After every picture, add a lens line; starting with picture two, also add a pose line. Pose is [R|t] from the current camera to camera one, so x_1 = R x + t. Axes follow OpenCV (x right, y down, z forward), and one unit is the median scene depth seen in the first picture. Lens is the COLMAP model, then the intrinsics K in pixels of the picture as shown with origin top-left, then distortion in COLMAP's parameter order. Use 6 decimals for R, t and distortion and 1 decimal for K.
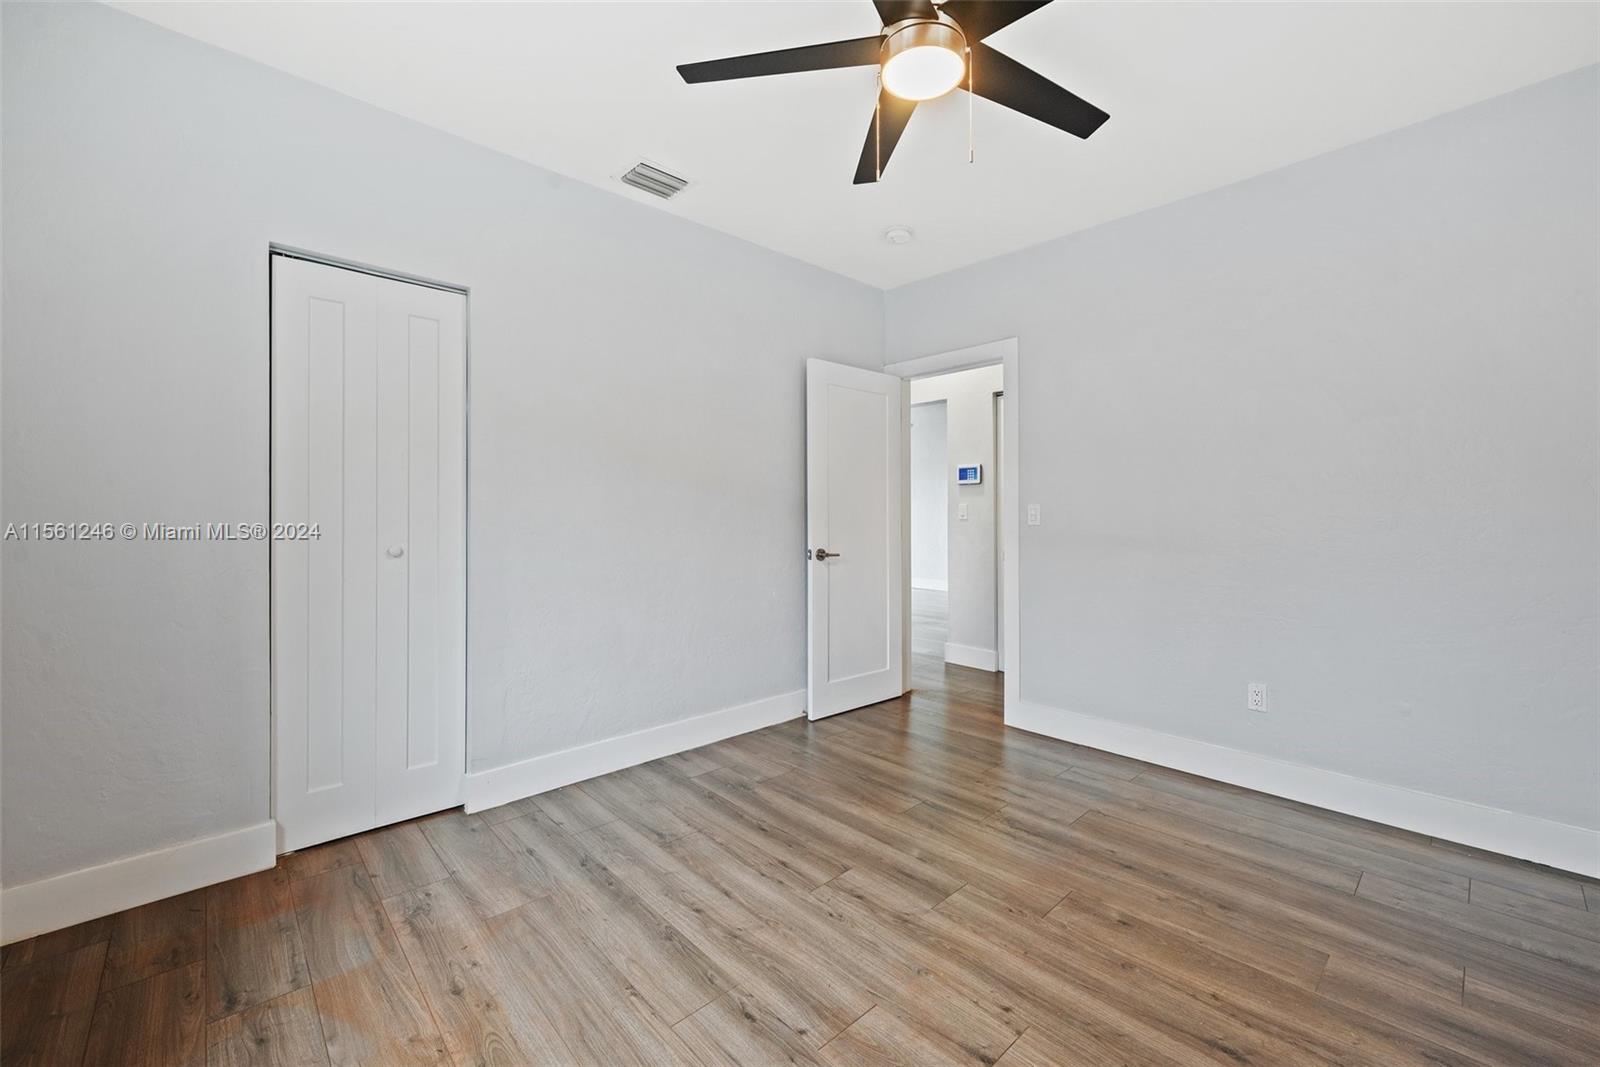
lens RADIAL K [[665.7, 0, 819.5], [0, 665.7, 498.6], [0, 0, 1]] dist [-0.000691, -0.000558]
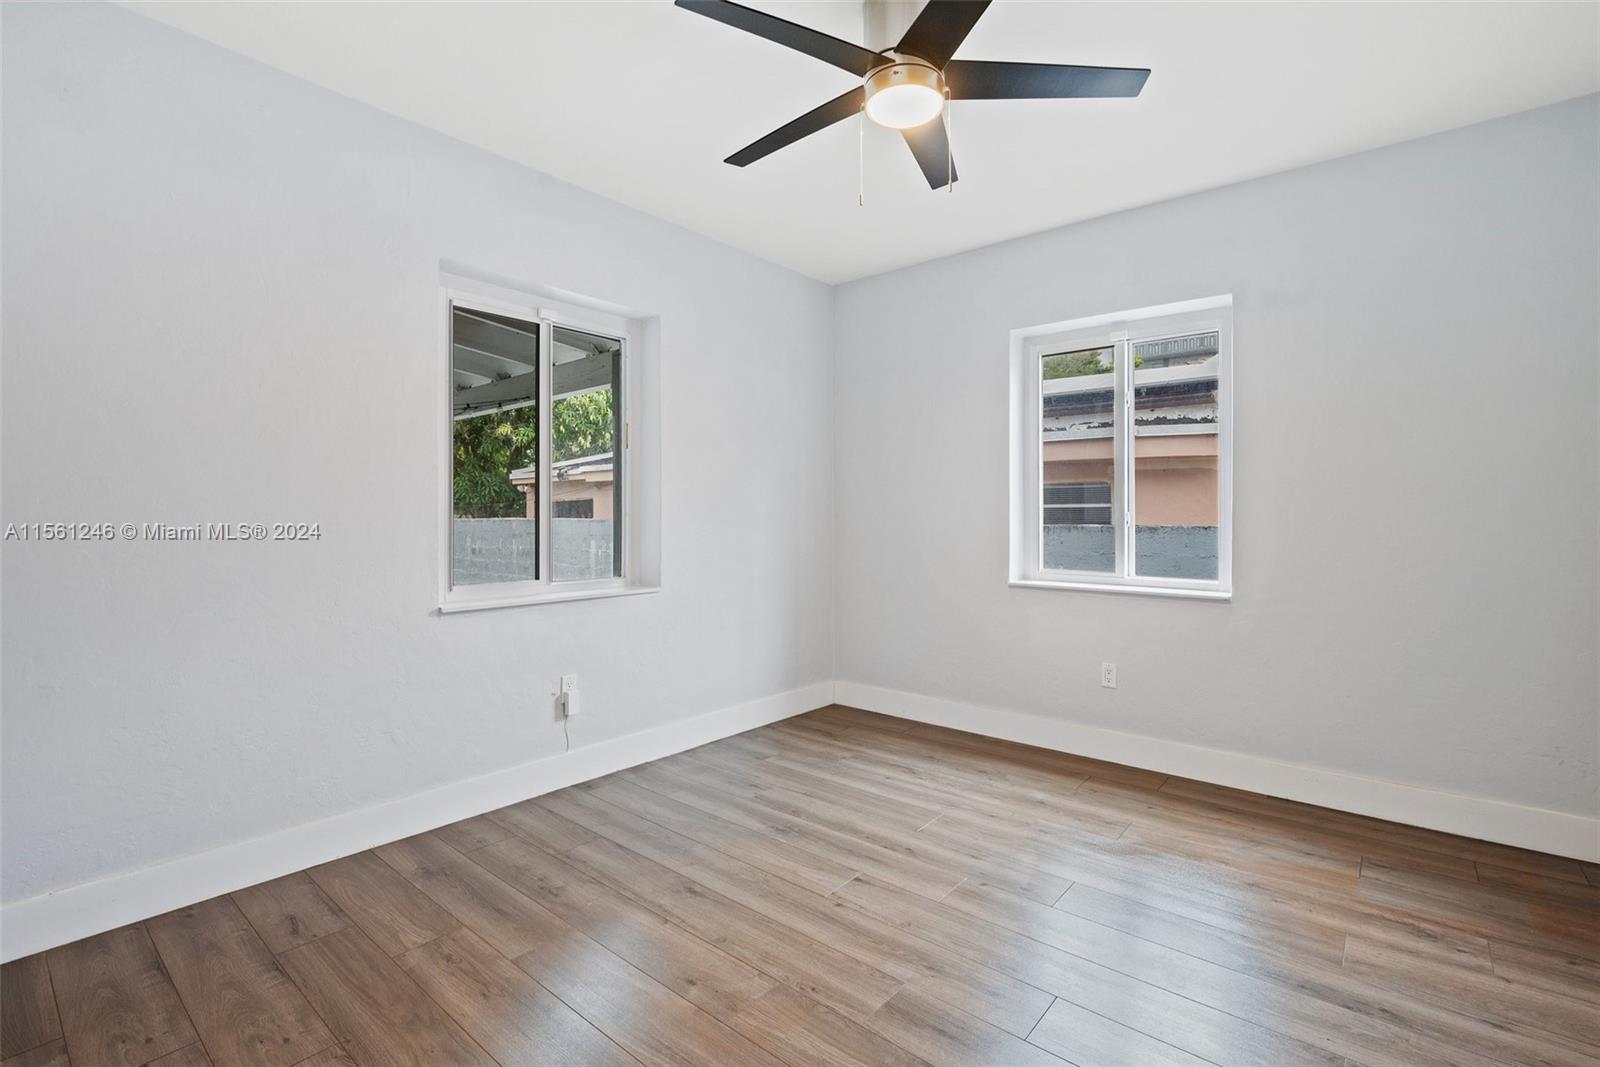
lens RADIAL K [[730.6, 0, 800.0], [0, 730.6, 533.5], [0, 0, 1]] dist [0.000787, 0.000199]
pose [[-0.995526, -0.000267, -0.094491, 0.429714], [-0.000062, 0.999998, -0.002167, 0.043379], [0.094491, -0.002151, -0.995523, 2.110019]]
